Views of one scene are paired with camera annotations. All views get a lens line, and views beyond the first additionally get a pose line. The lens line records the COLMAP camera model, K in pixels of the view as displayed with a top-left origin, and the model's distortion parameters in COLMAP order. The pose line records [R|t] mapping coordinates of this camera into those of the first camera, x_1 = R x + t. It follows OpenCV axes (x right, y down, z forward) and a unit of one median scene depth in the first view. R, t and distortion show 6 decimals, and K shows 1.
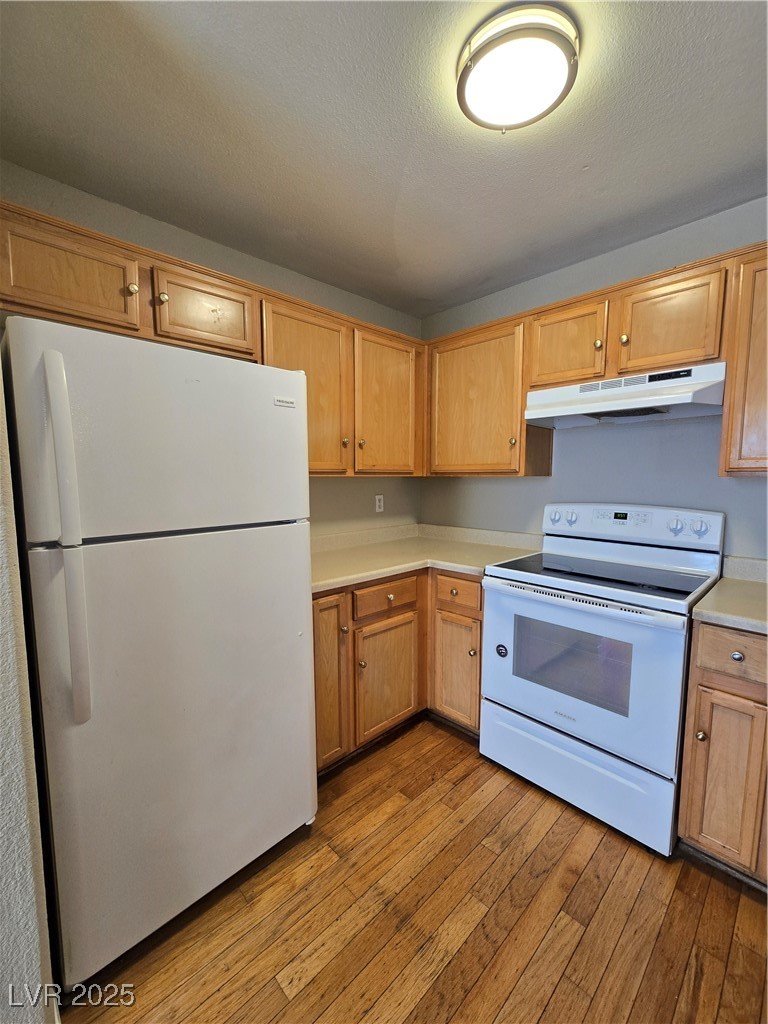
lens RADIAL K [[420.5, 0, 383.9], [0, 420.5, 516.2], [0, 0, 1]] dist [-0.002225, 0.001436]
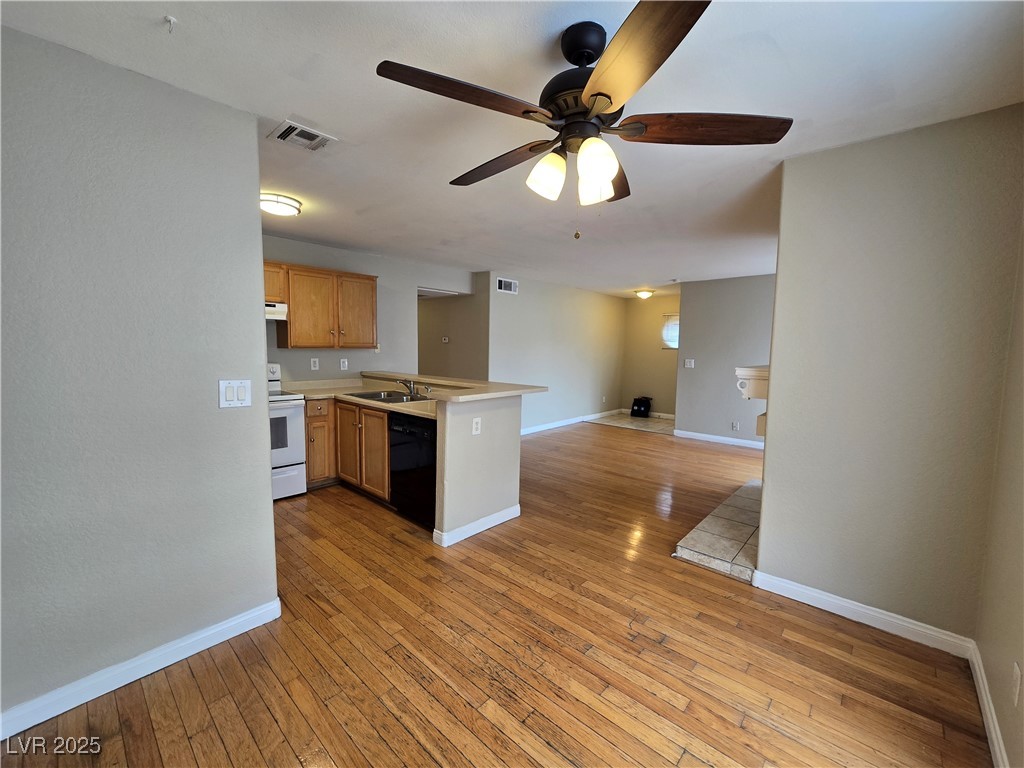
lens RADIAL K [[420.5, 0, 517.8], [0, 420.5, 384.6], [0, 0, 1]] dist [-0.002225, 0.001436]
pose [[-0.071244, -0.090569, 0.993339, -1.782539], [0.080966, 0.992058, 0.096259, -0.010241], [-0.994167, 0.087285, -0.063346, -0.196791]]
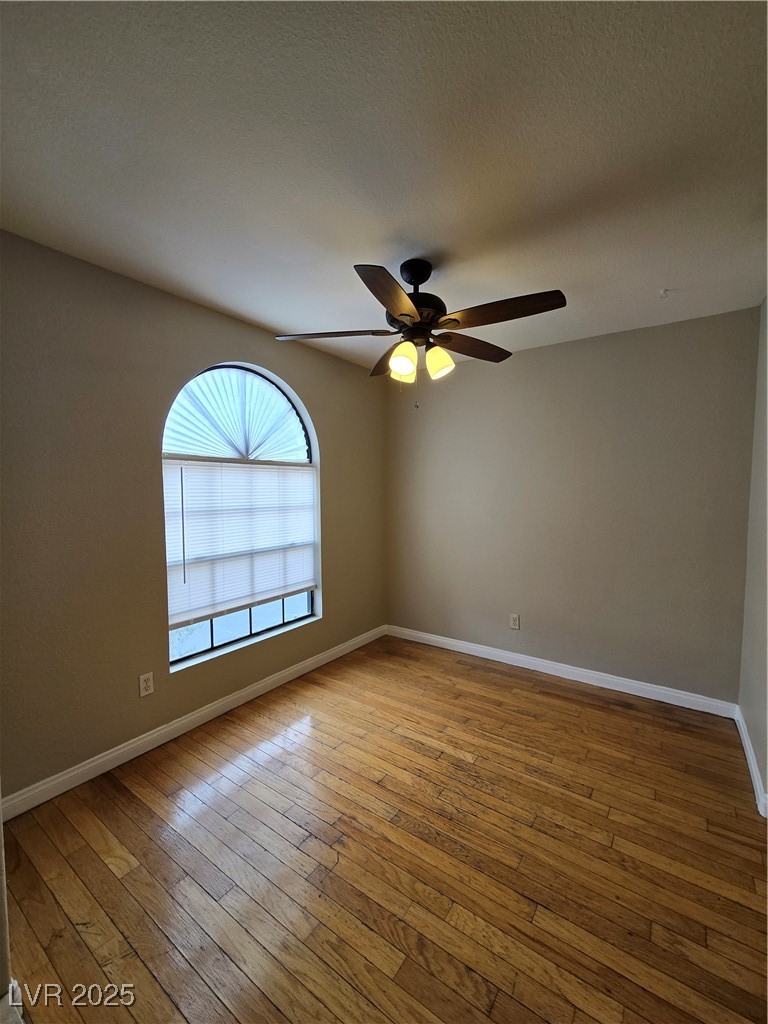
lens RADIAL K [[420.5, 0, 380.9], [0, 420.5, 513.8], [0, 0, 1]] dist [-0.002225, 0.001436]
pose [[0.181598, 0.060299, -0.981522, 0.341238], [-0.093871, 0.994623, 0.043736, 0.040862], [0.978882, 0.084194, 0.186282, -0.711208]]
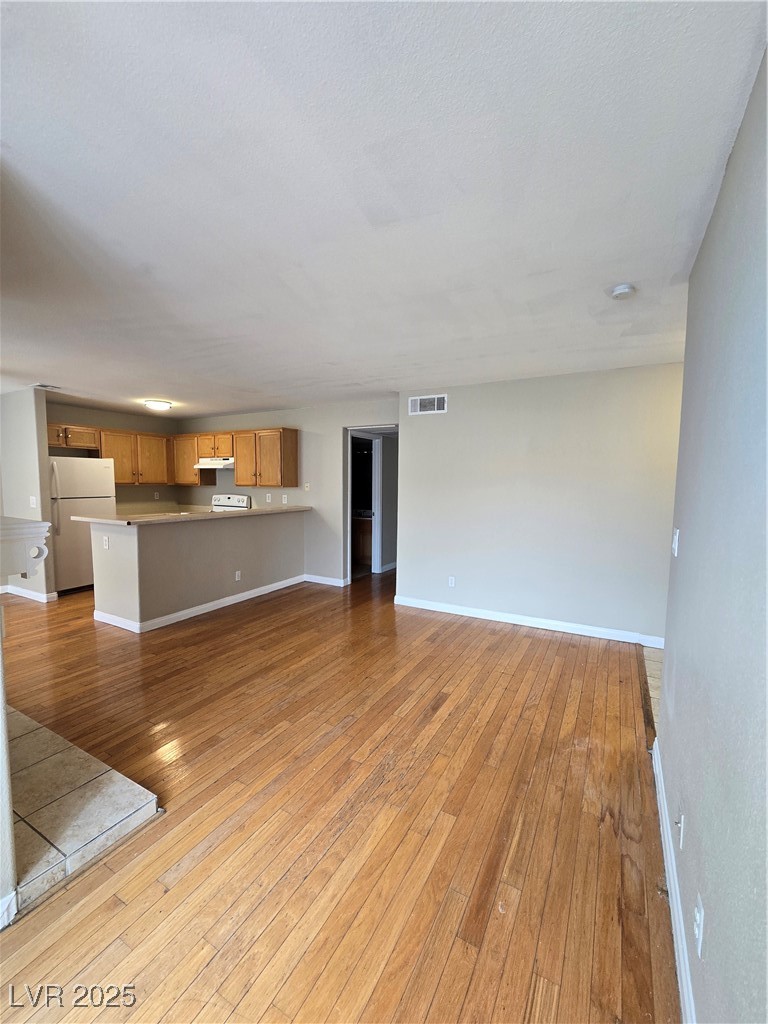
lens RADIAL K [[420.5, 0, 383.1], [0, 420.5, 516.6], [0, 0, 1]] dist [-0.002225, 0.001436]
pose [[0.957278, -0.013802, 0.288838, 0.937414], [0.017024, 0.999818, -0.008647, 0.233621], [-0.288666, 0.013195, 0.957339, -3.001112]]
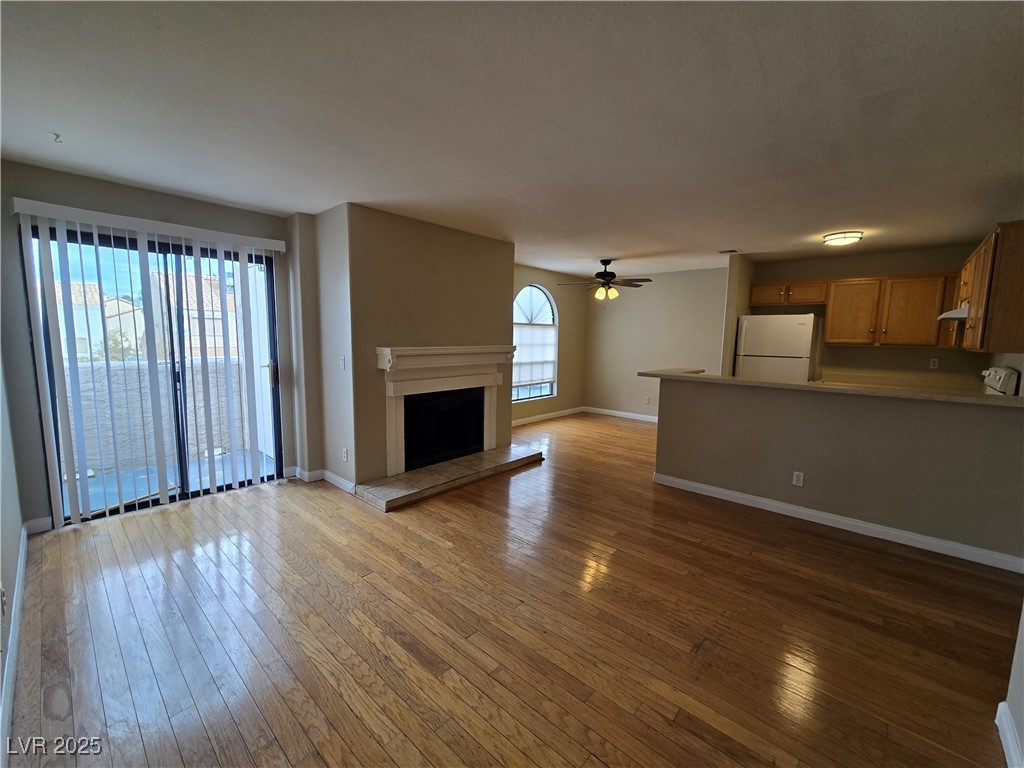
lens RADIAL K [[420.5, 0, 514.1], [0, 420.5, 387.3], [0, 0, 1]] dist [-0.002225, 0.001436]
pose [[0.068144, 0.125632, -0.989734, 2.659054], [-0.112796, 0.986649, 0.117474, 0.096745], [0.991279, 0.103633, 0.081404, -1.376984]]
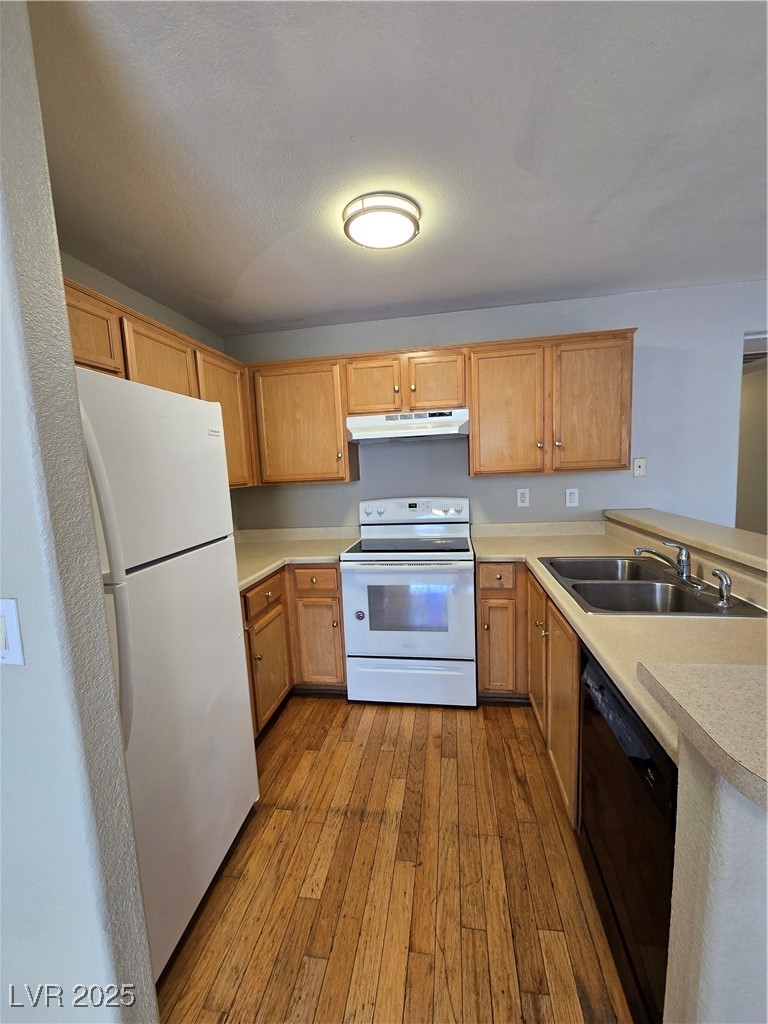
lens RADIAL K [[420.5, 0, 383.0], [0, 420.5, 516.0], [0, 0, 1]] dist [-0.002225, 0.001436]
pose [[0.799649, -0.105632, 0.591103, -0.468818], [0.103974, 0.993893, 0.036955, -0.035889], [-0.591397, 0.031908, 0.805749, -0.133901]]
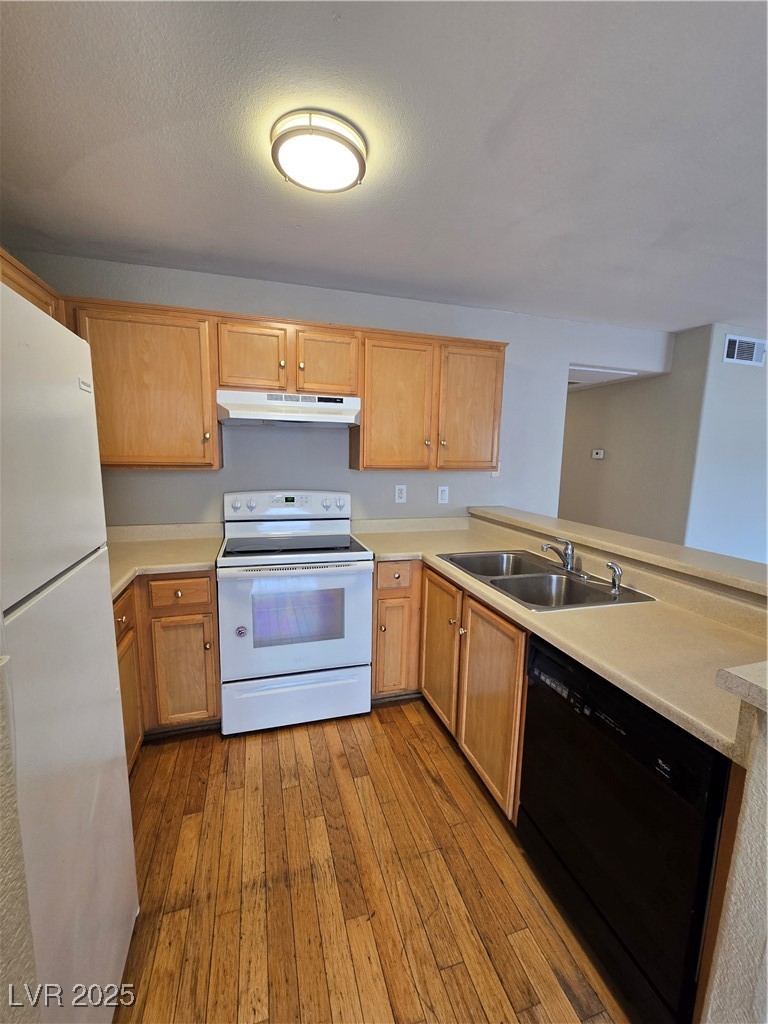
lens RADIAL K [[420.5, 0, 384.0], [0, 420.5, 515.9], [0, 0, 1]] dist [-0.002225, 0.001436]
pose [[0.456148, -0.118159, 0.882024, -0.551714], [0.067191, 0.992890, 0.098262, -0.071469], [-0.887364, 0.014442, 0.460844, 0.184867]]
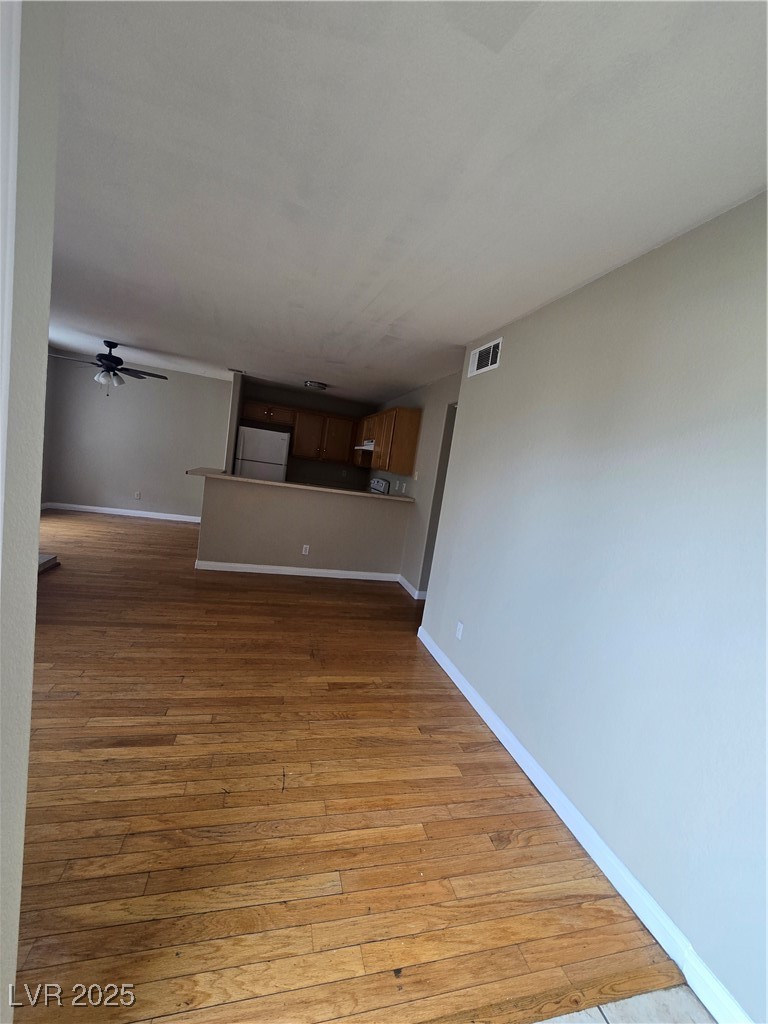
lens RADIAL K [[420.5, 0, 382.9], [0, 420.5, 516.5], [0, 0, 1]] dist [-0.002225, 0.001436]
pose [[0.863364, 0.184584, -0.469608, 2.646921], [-0.189968, 0.981116, 0.036384, 0.168692], [0.467456, 0.057798, 0.882125, -2.215512]]
